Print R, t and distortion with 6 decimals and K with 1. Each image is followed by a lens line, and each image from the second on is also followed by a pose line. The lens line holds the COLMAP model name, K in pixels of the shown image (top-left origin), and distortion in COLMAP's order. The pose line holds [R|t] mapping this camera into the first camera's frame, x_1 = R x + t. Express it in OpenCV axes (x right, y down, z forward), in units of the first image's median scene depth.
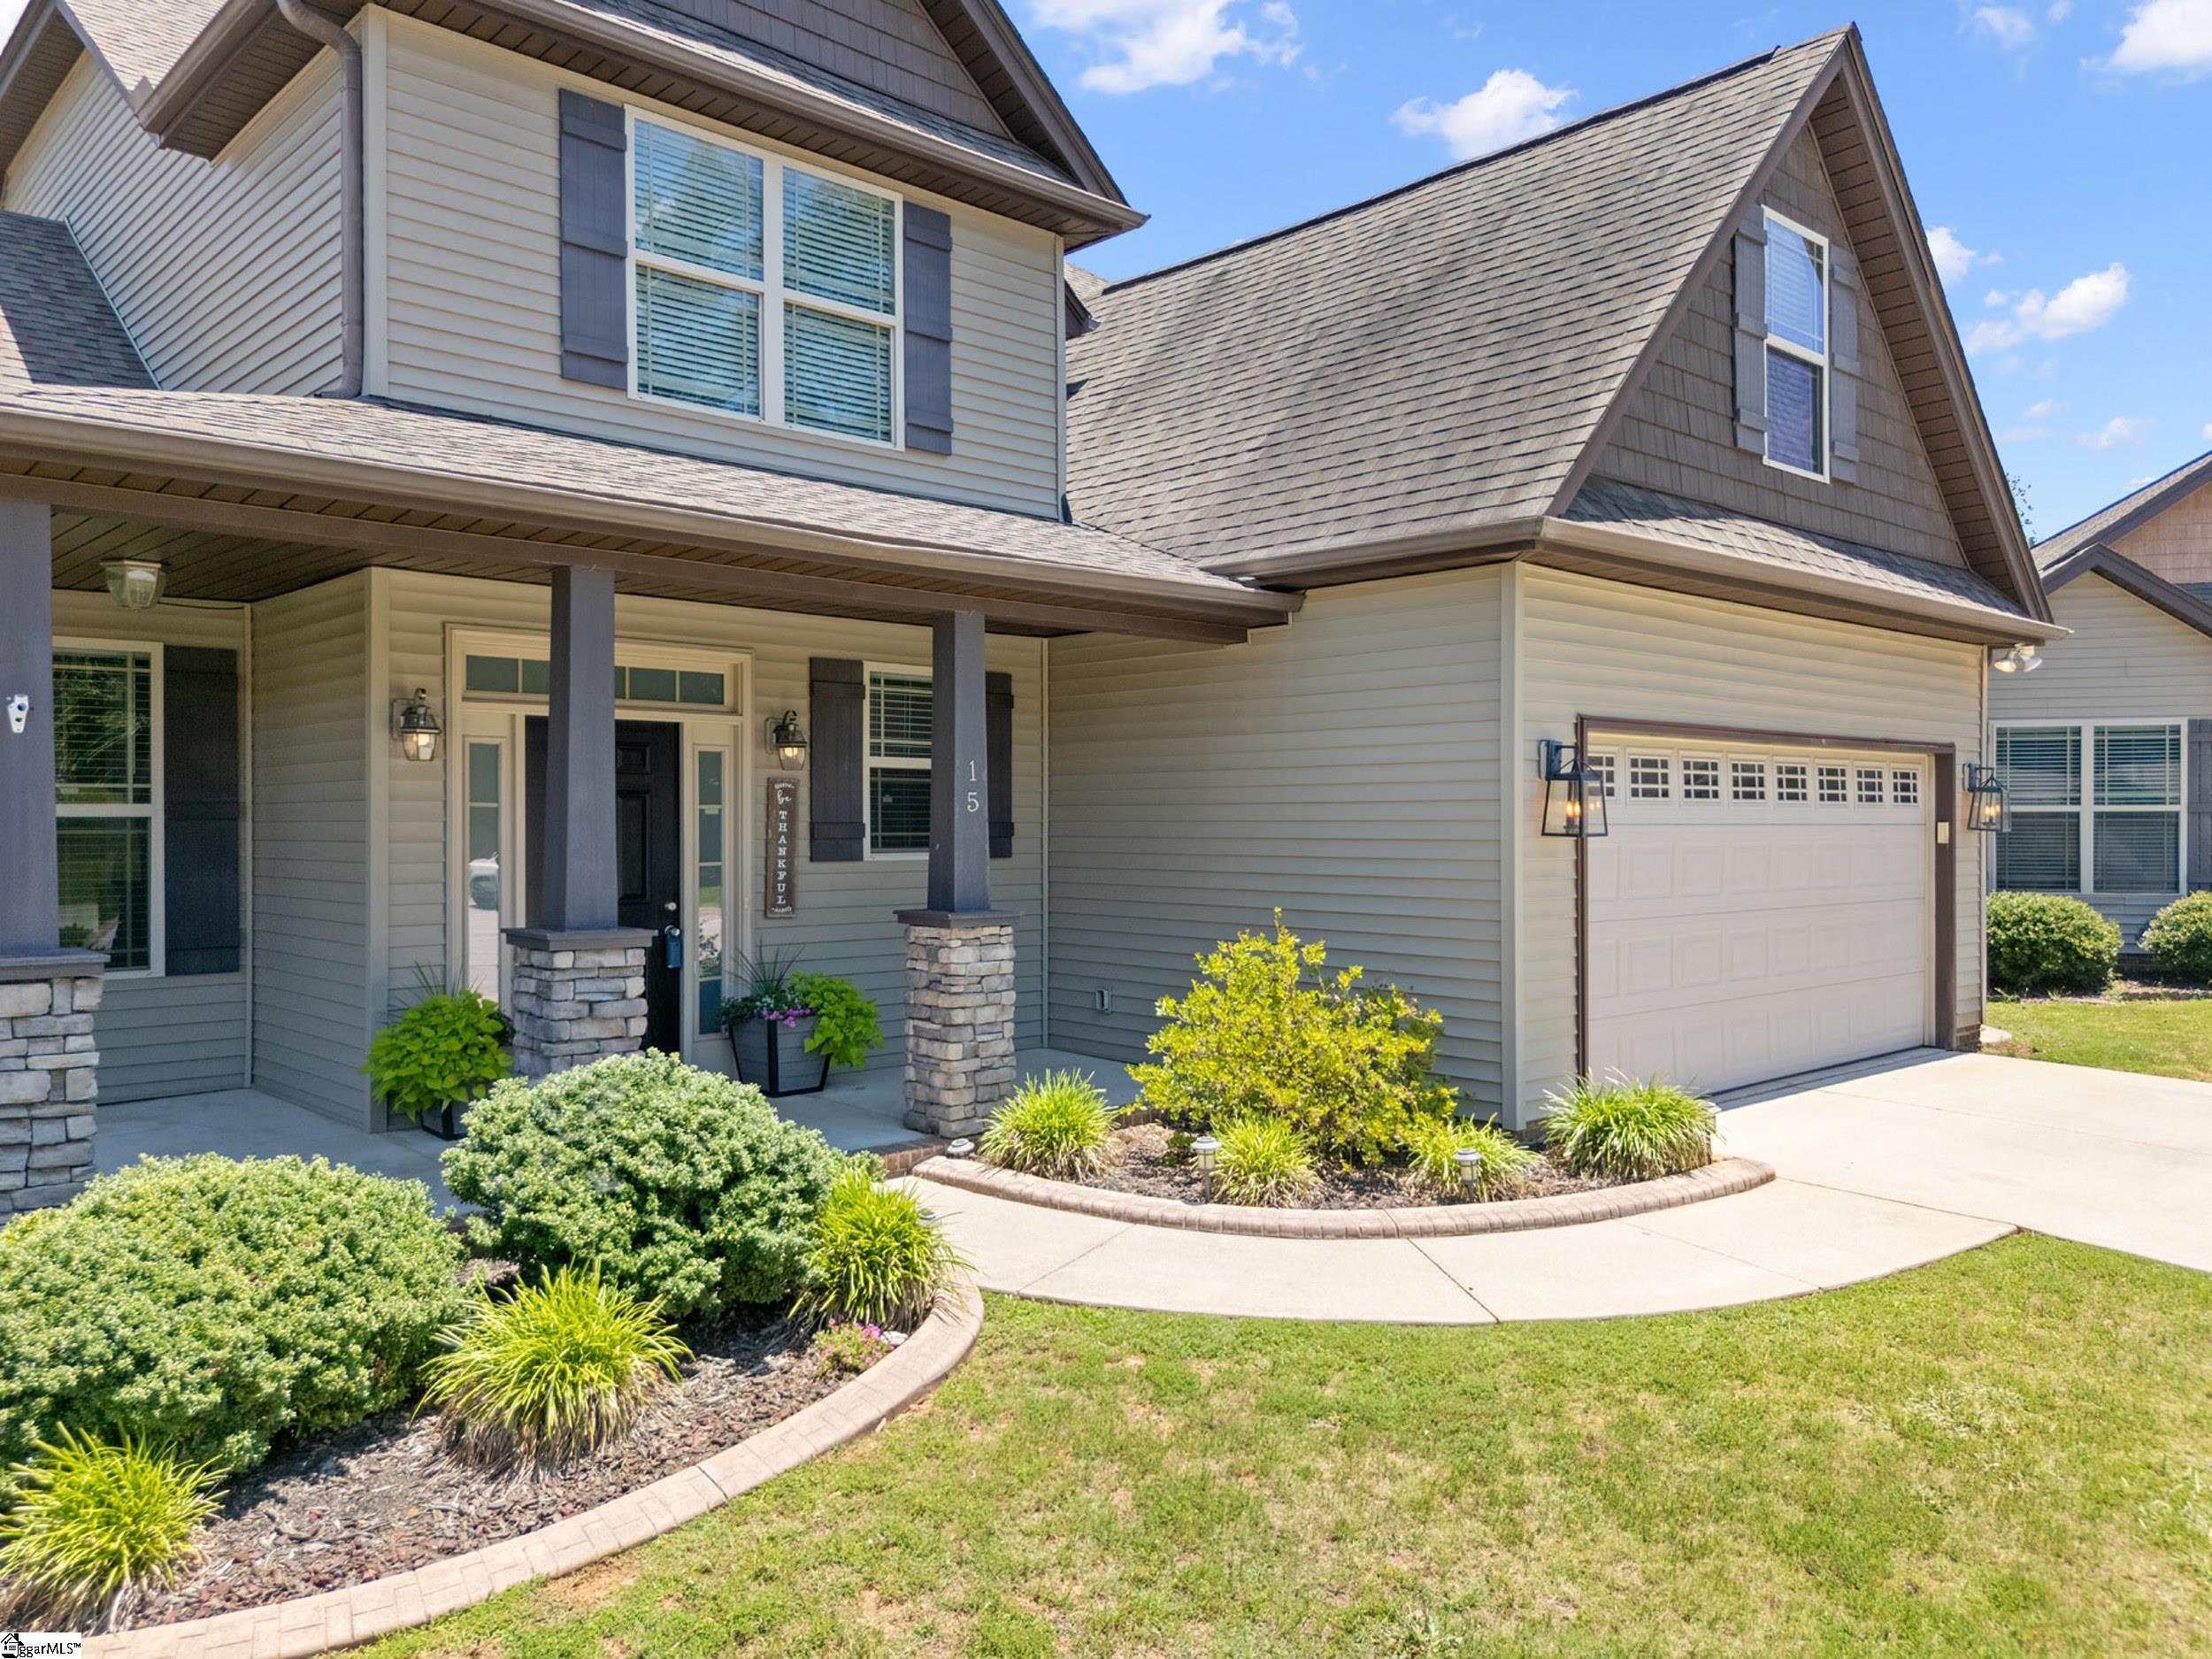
lens RADIAL K [[1646.0, 0, 1123.2], [0, 1646.0, 833.9], [0, 0, 1]] dist [0.043703, -0.042732]
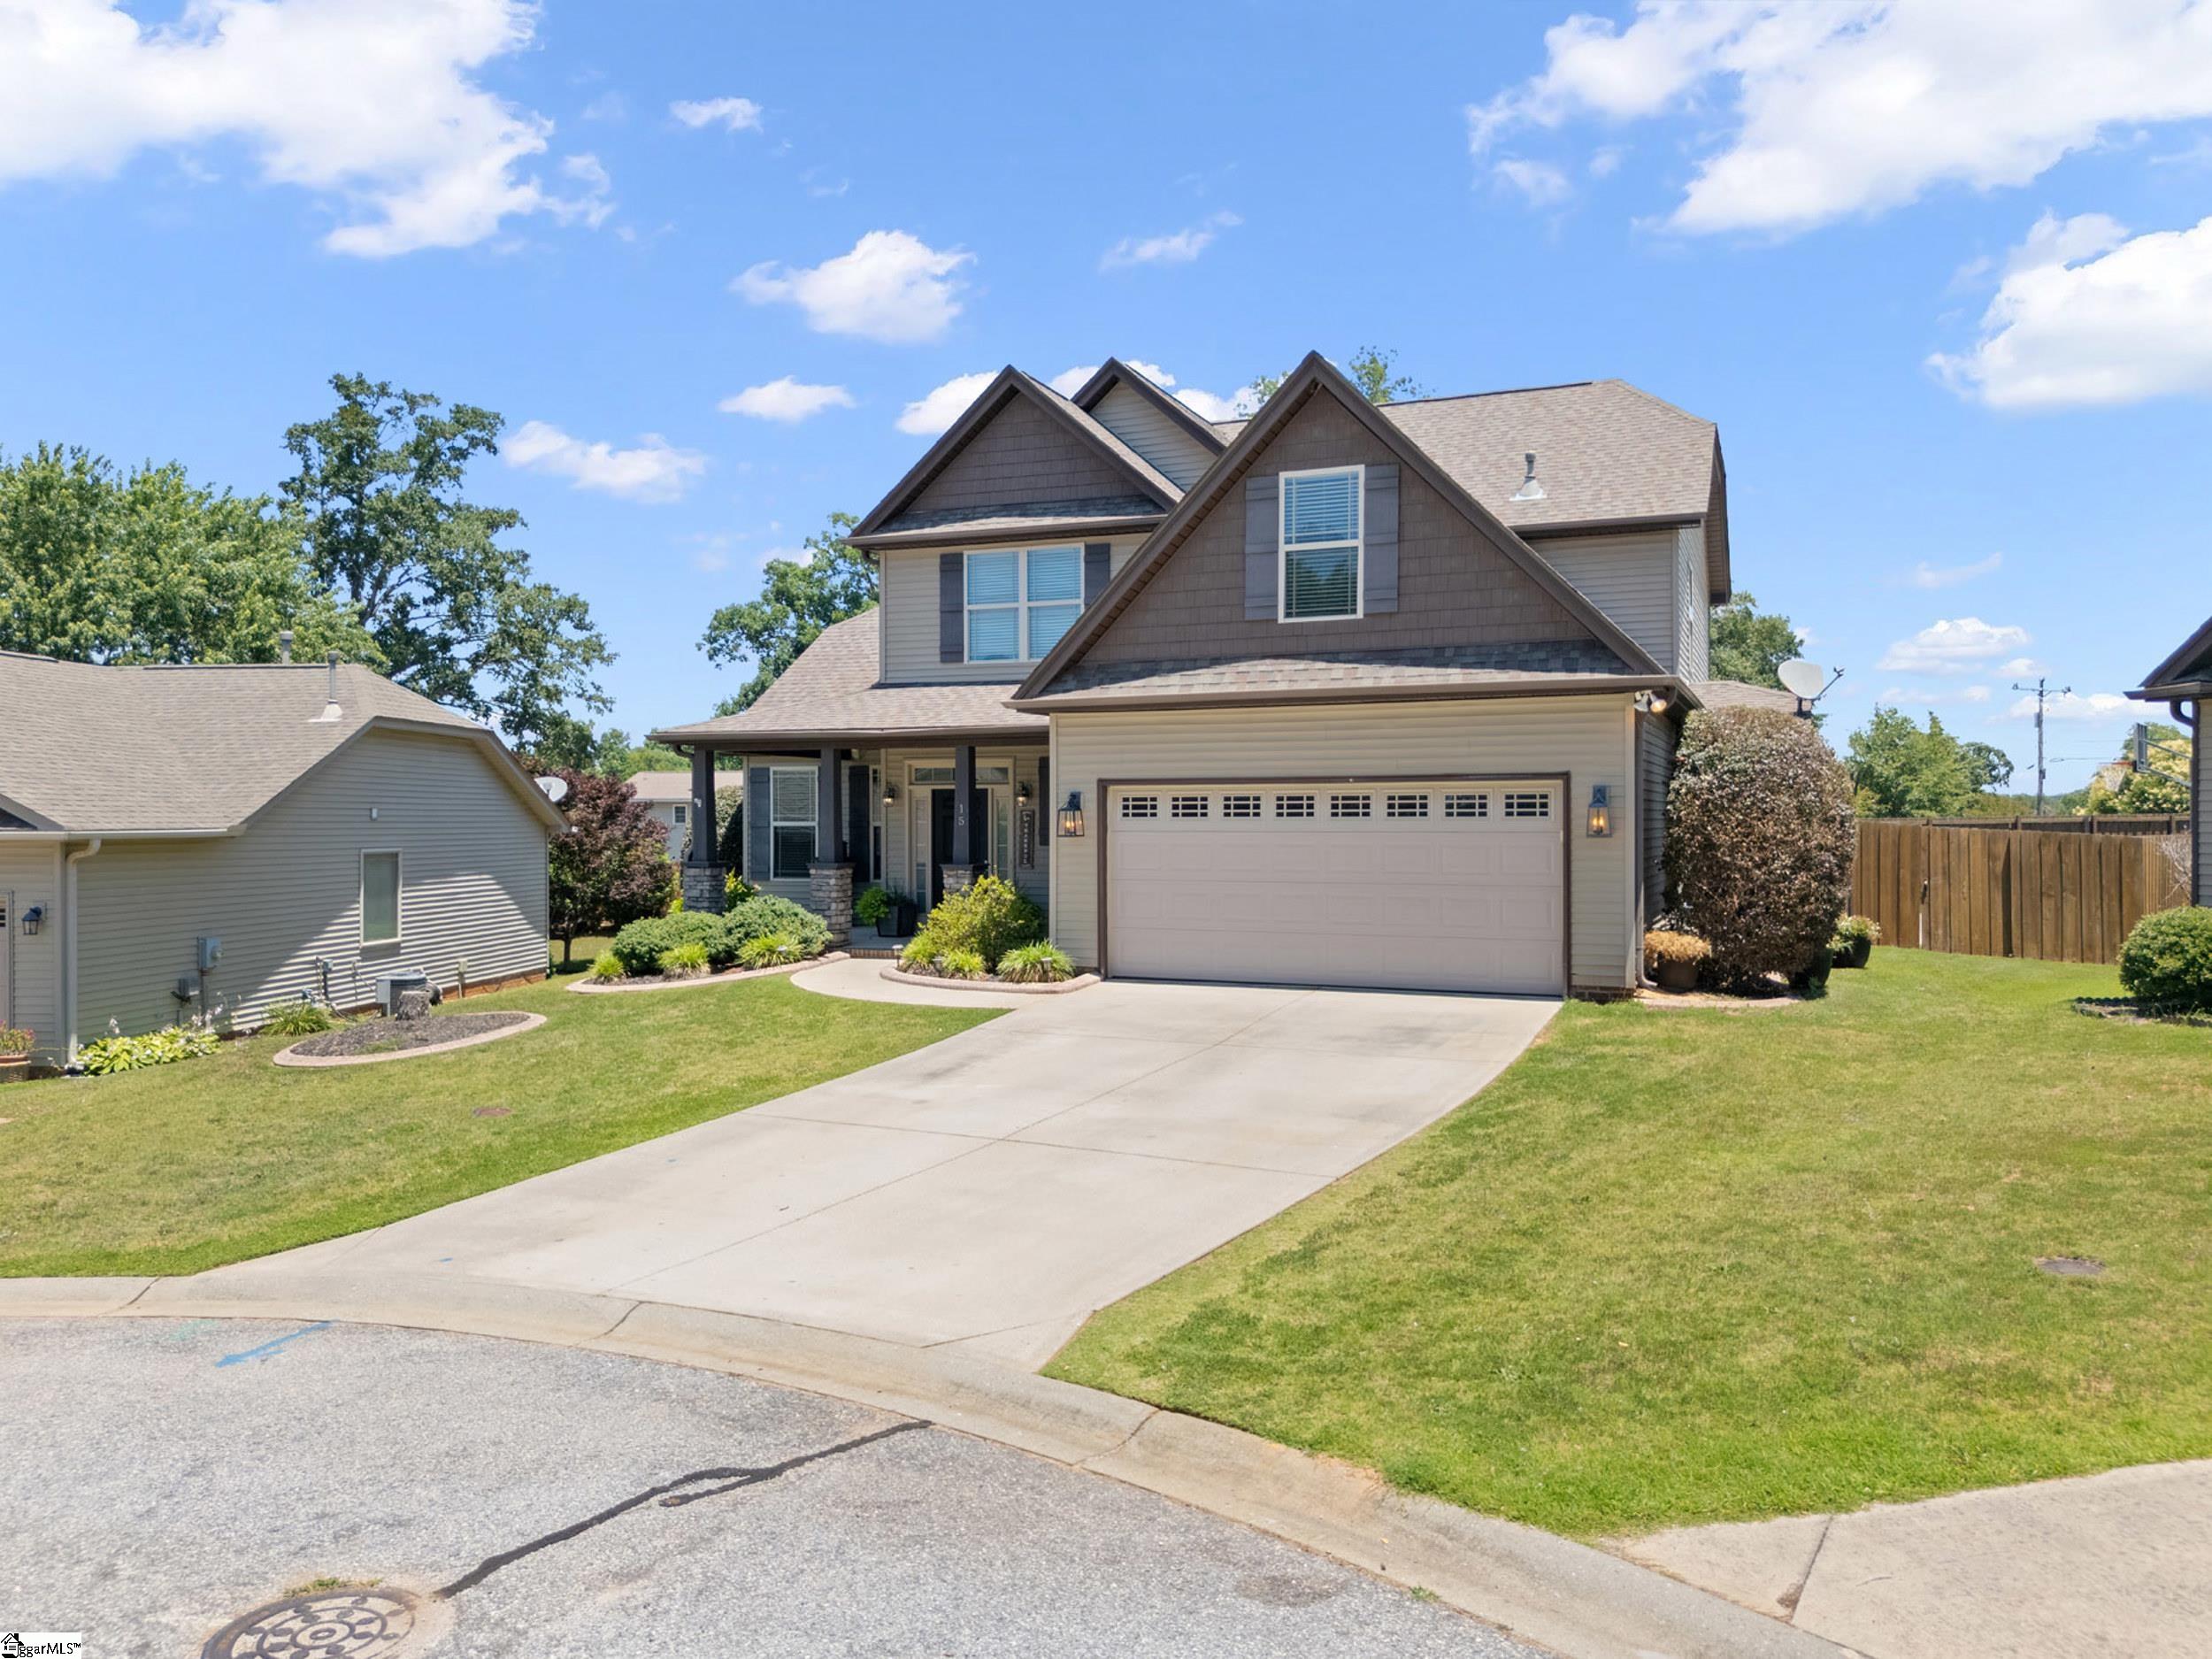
lens RADIAL K [[1646.0, 0, 1100.7], [0, 1646.0, 829.1], [0, 0, 1]] dist [0.043703, -0.042732]
pose [[0.411967, 0.003847, -0.911191, 2.004963], [-0.005152, 0.999985, 0.001893, -0.011261], [0.911184, 0.003915, 0.411980, 0.129045]]
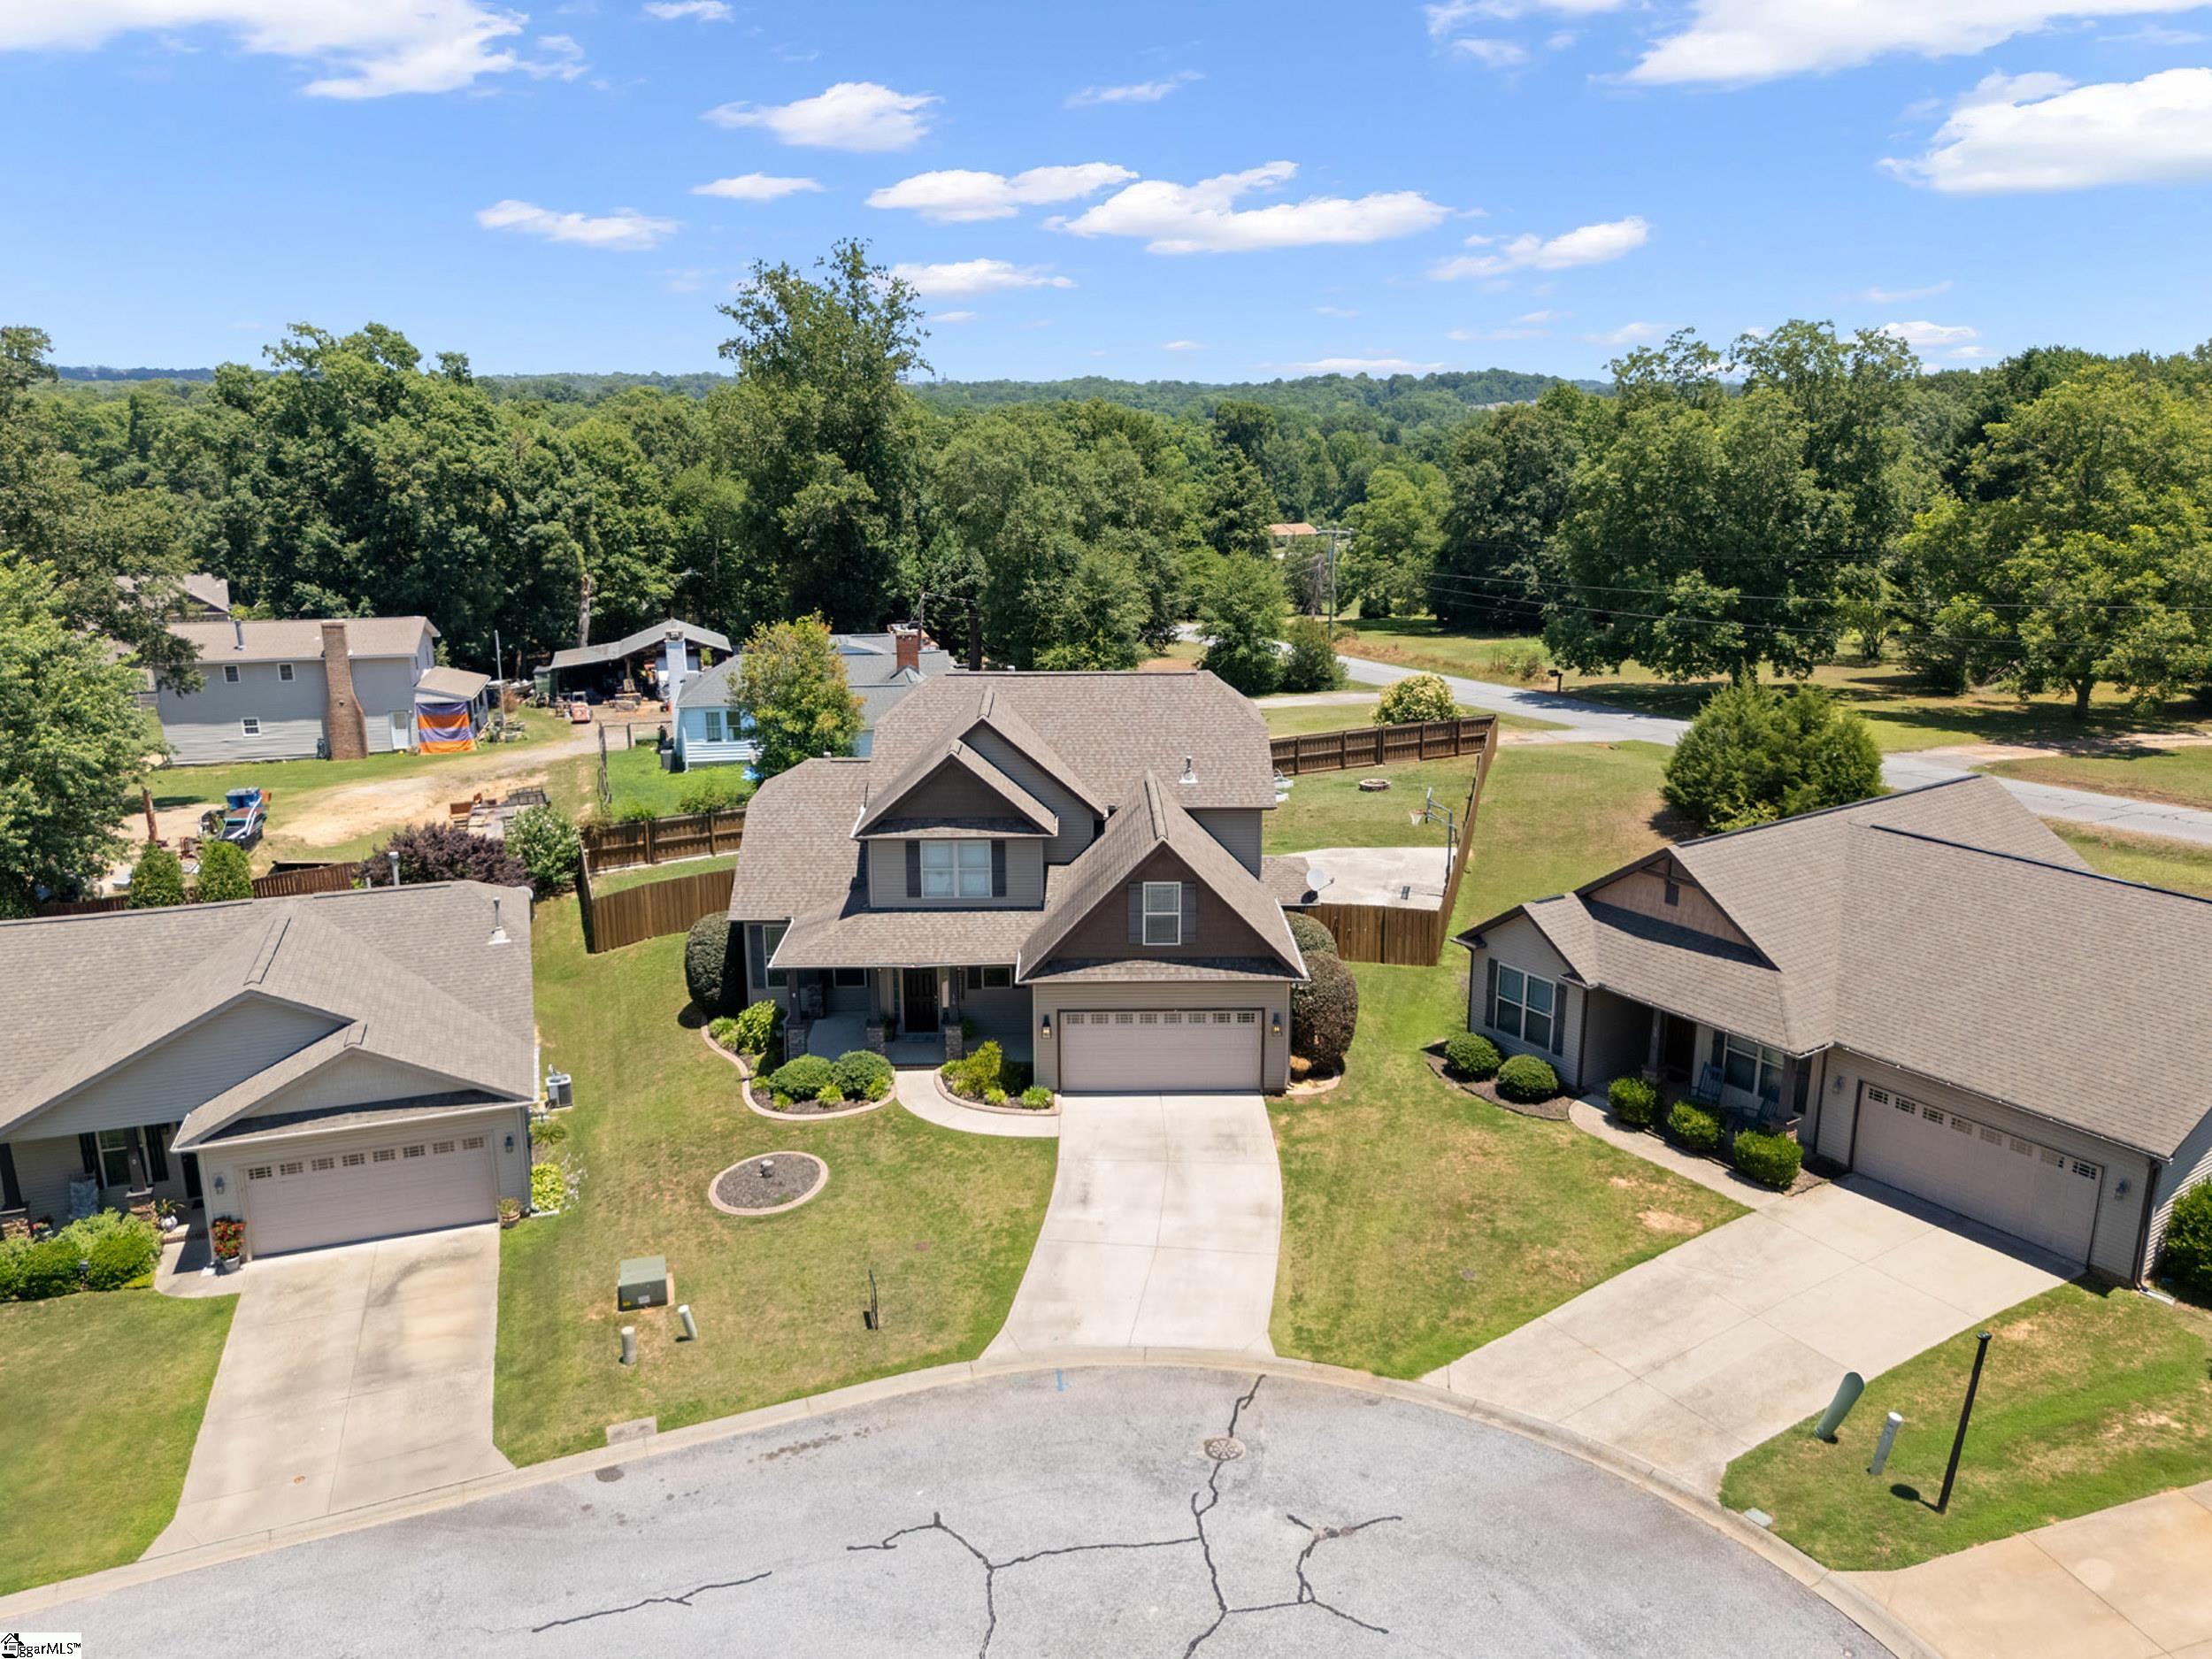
lens RADIAL K [[1646.0, 0, 1115.7], [0, 1646.0, 822.6], [0, 0, 1]] dist [0.043703, -0.042732]
pose [[0.749444, 0.169118, -0.640104, 2.982609], [-0.007197, 0.968849, 0.247547, -1.577514], [0.662029, -0.180916, 0.727315, -1.966406]]
